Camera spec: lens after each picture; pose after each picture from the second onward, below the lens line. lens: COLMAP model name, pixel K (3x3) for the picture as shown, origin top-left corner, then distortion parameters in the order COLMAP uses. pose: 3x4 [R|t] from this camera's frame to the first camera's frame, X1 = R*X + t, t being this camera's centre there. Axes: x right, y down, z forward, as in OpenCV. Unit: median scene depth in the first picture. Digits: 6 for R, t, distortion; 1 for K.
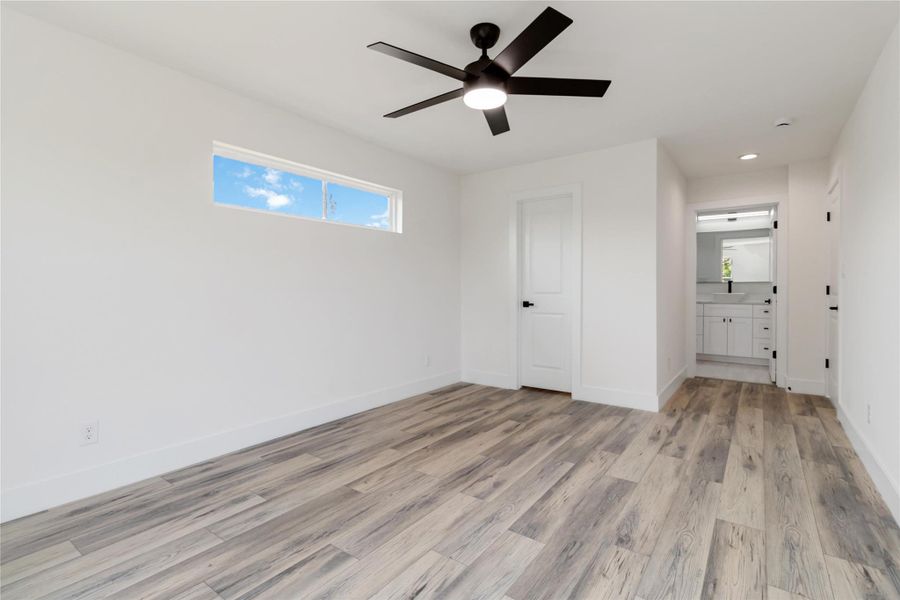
lens RADIAL K [[428.4, 0, 456.6], [0, 428.4, 280.4], [0, 0, 1]] dist [0.000868, -0.000133]
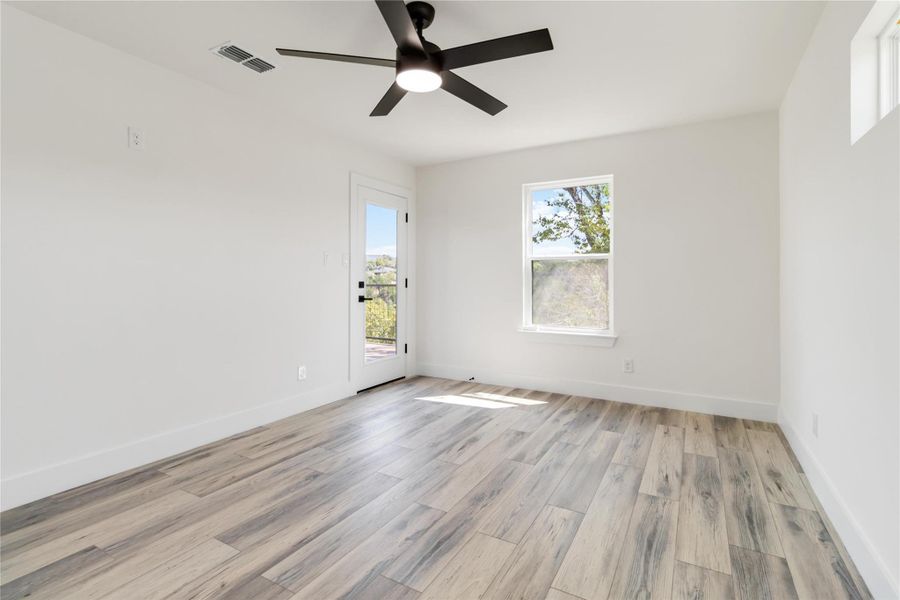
lens RADIAL K [[428.4, 0, 456.6], [0, 428.4, 280.4], [0, 0, 1]] dist [0.000868, -0.000133]
pose [[-0.994504, -0.000520, -0.104700, 0.082633], [0.001334, 0.999844, -0.017633, 0.035885], [0.104693, -0.017676, -0.994348, 1.929171]]
